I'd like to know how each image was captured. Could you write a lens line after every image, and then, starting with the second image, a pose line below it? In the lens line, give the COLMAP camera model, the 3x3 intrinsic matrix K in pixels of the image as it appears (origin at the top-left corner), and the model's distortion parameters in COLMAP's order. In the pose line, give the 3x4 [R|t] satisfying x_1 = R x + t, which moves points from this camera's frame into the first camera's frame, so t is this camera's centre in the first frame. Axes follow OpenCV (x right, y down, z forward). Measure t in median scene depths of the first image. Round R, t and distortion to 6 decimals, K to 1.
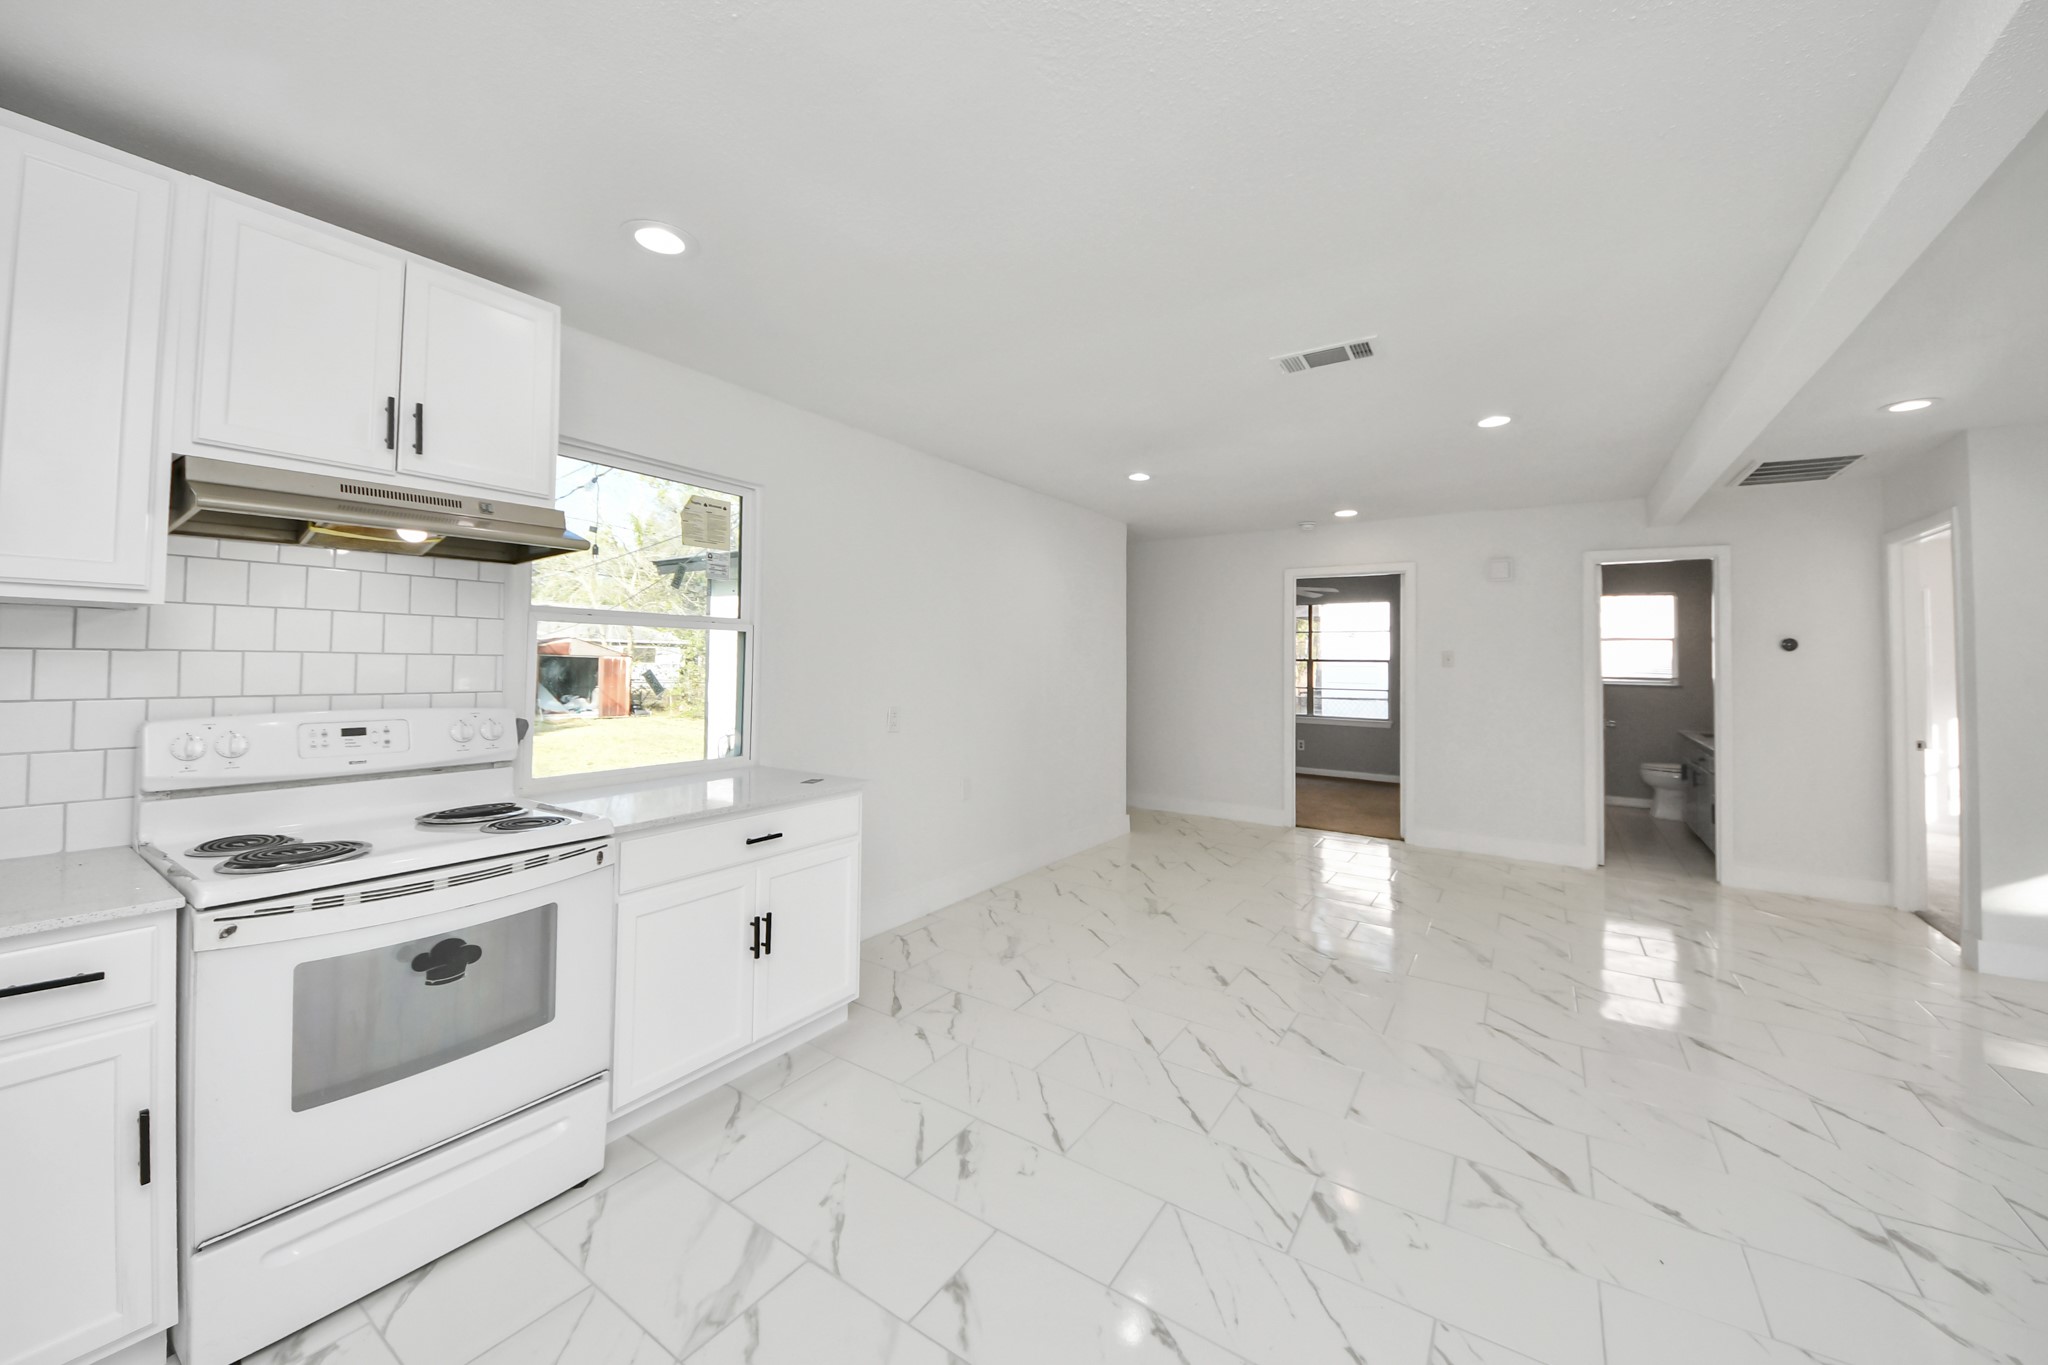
lens RADIAL K [[763.3, 0, 1013.3], [0, 763.3, 646.6], [0, 0, 1]] dist [0.015389, -0.012781]
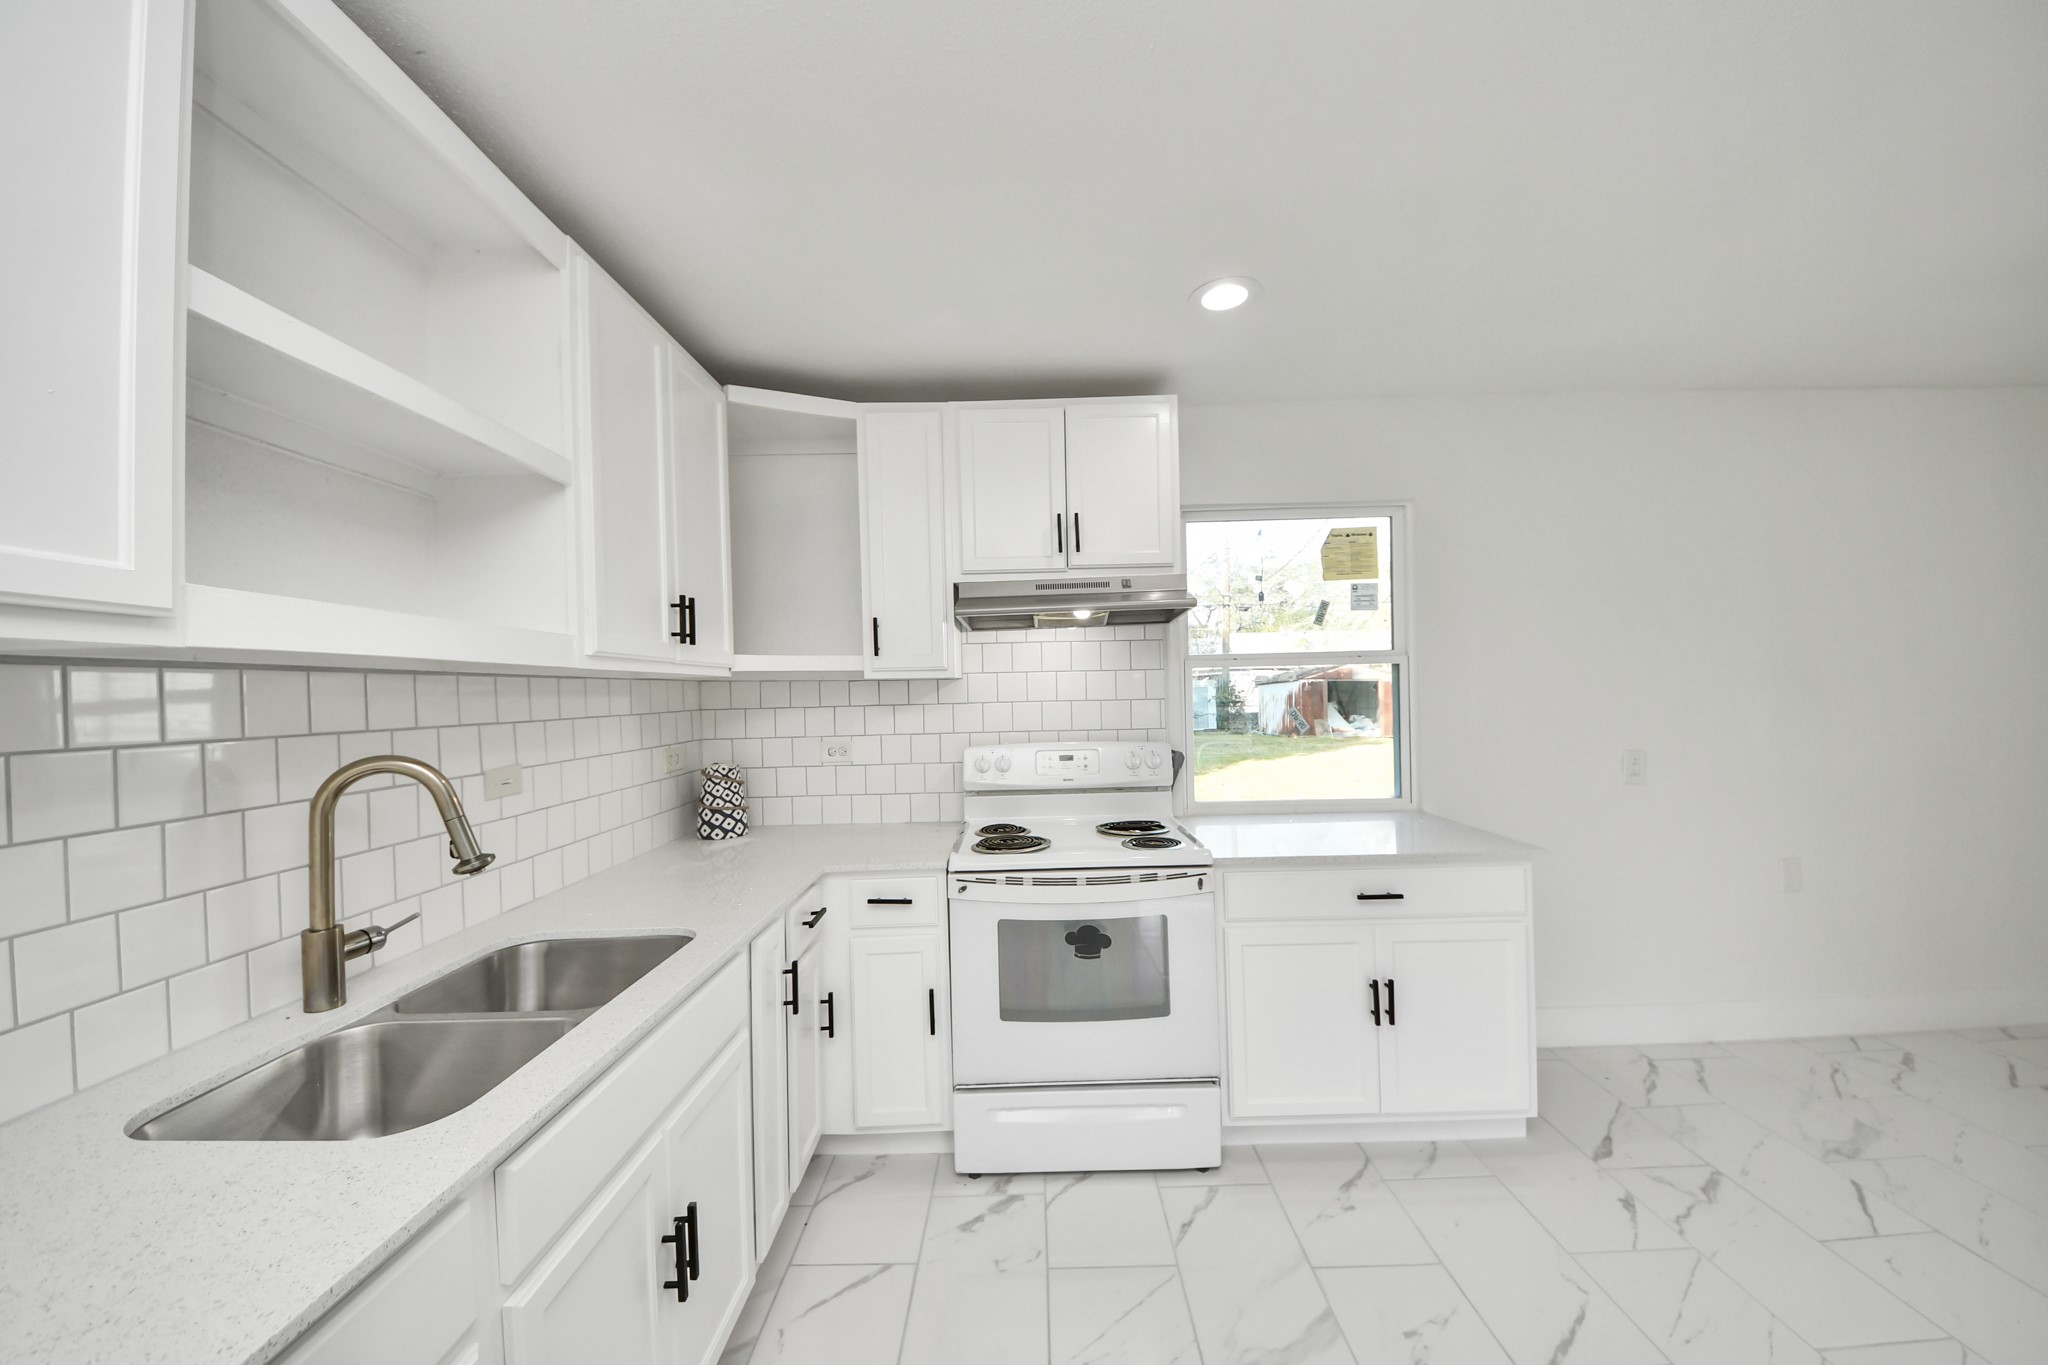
lens RADIAL K [[731.7, 0, 1031.3], [0, 731.7, 689.7], [0, 0, 1]] dist [0.029592, -0.017043]
pose [[0.569273, -0.021738, -0.821861, 0.198613], [0.047093, 0.998871, 0.006199, -0.023876], [0.820799, -0.042233, 0.569654, 0.196087]]
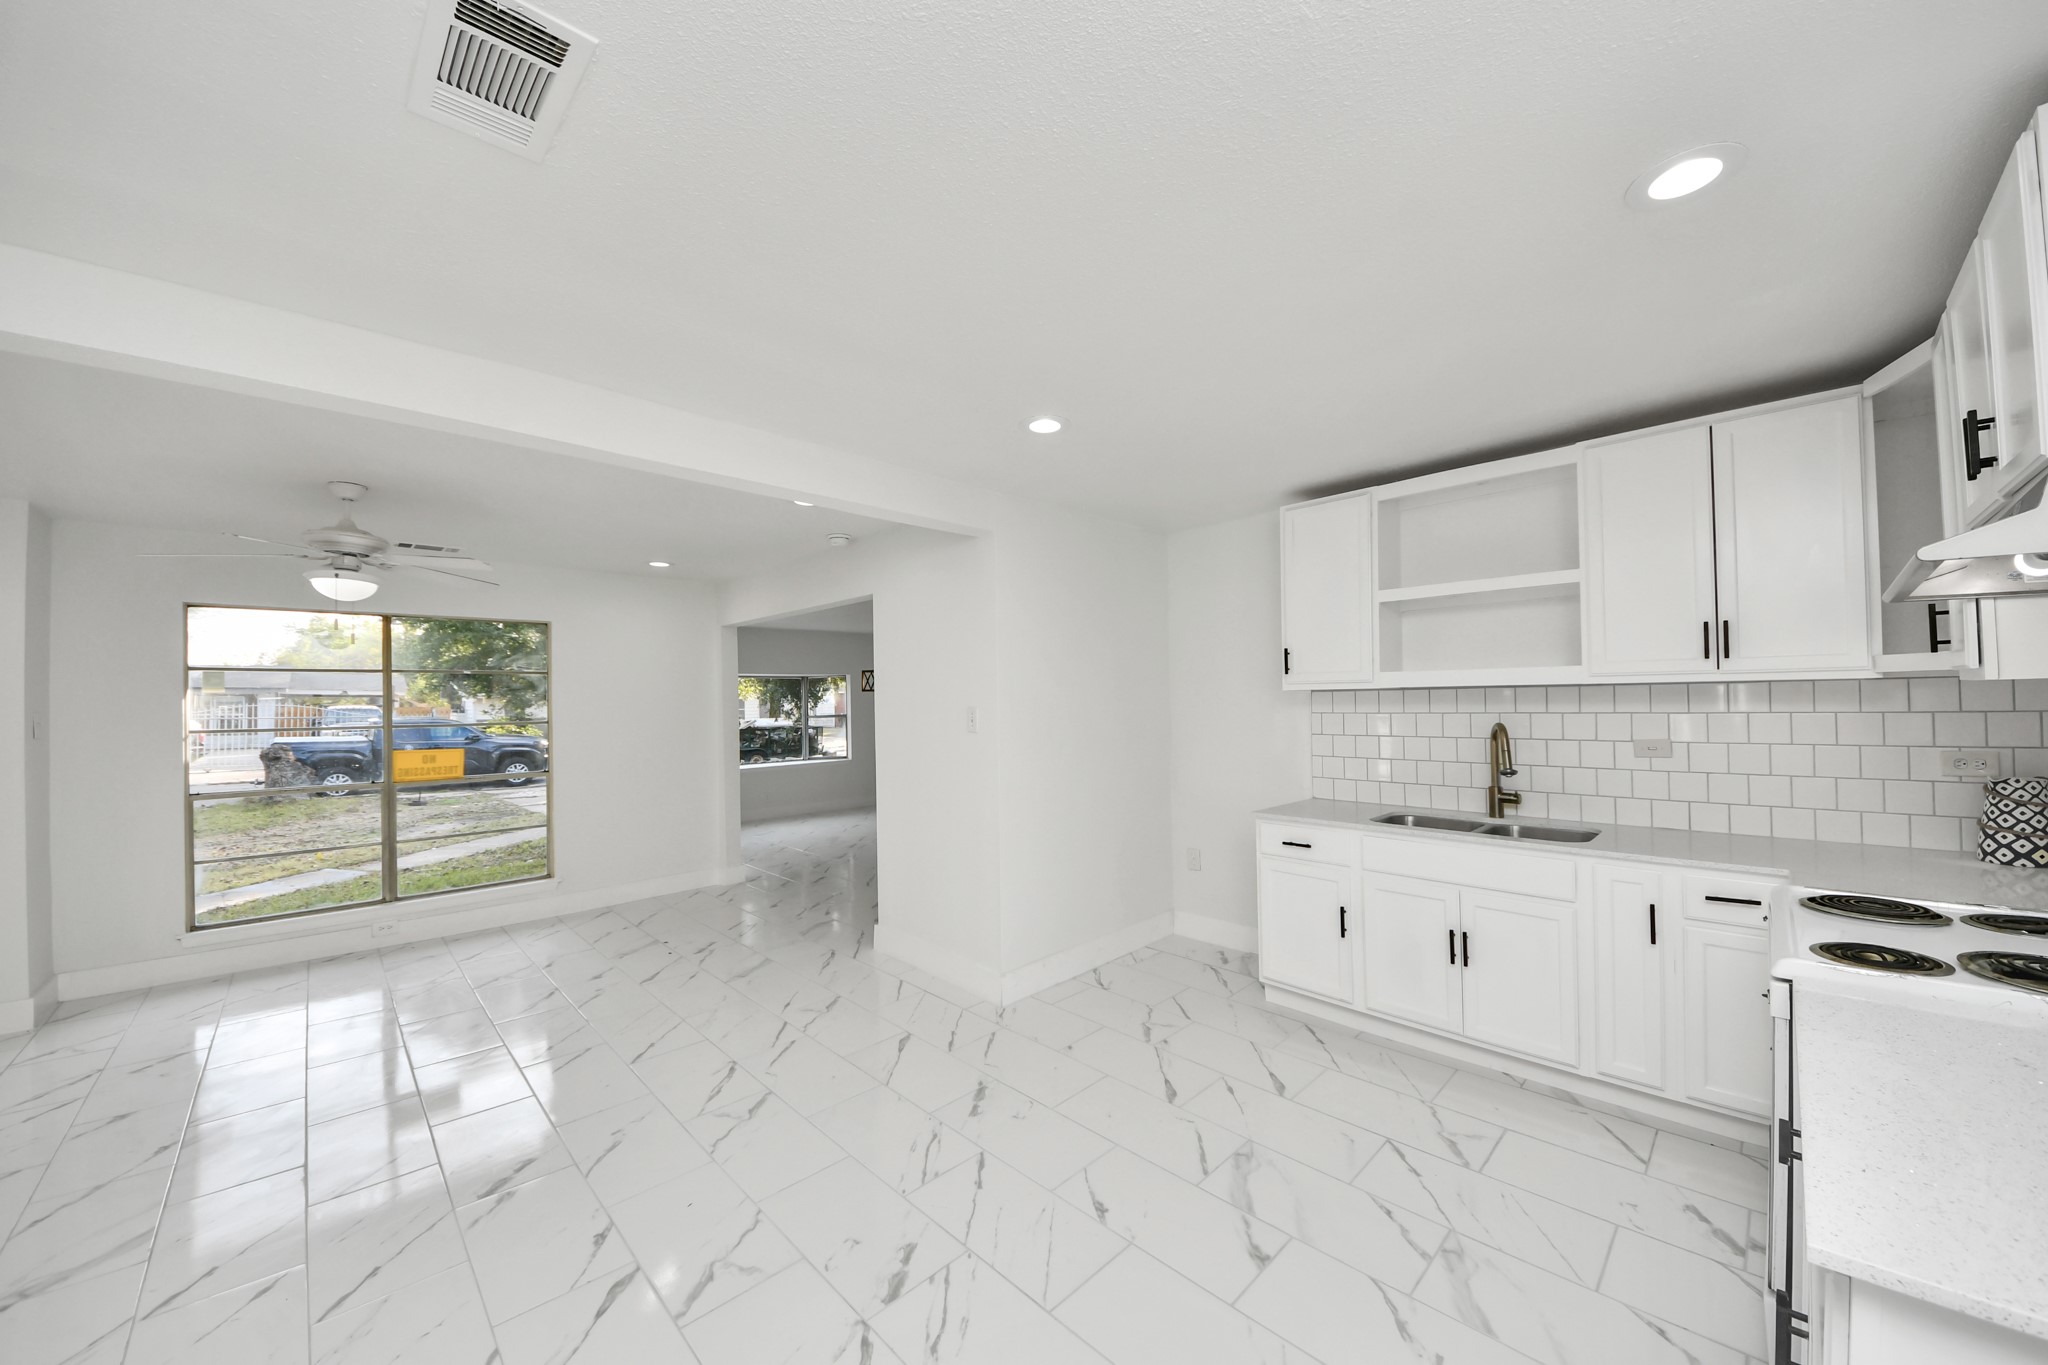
lens RADIAL K [[731.7, 0, 1031.3], [0, 731.7, 689.7], [0, 0, 1]] dist [0.029592, -0.017043]
pose [[-0.981537, 0.012053, 0.190892, 0.036890], [0.004944, 0.999278, -0.037675, -0.006159], [-0.191208, -0.036036, -0.980888, 1.840265]]
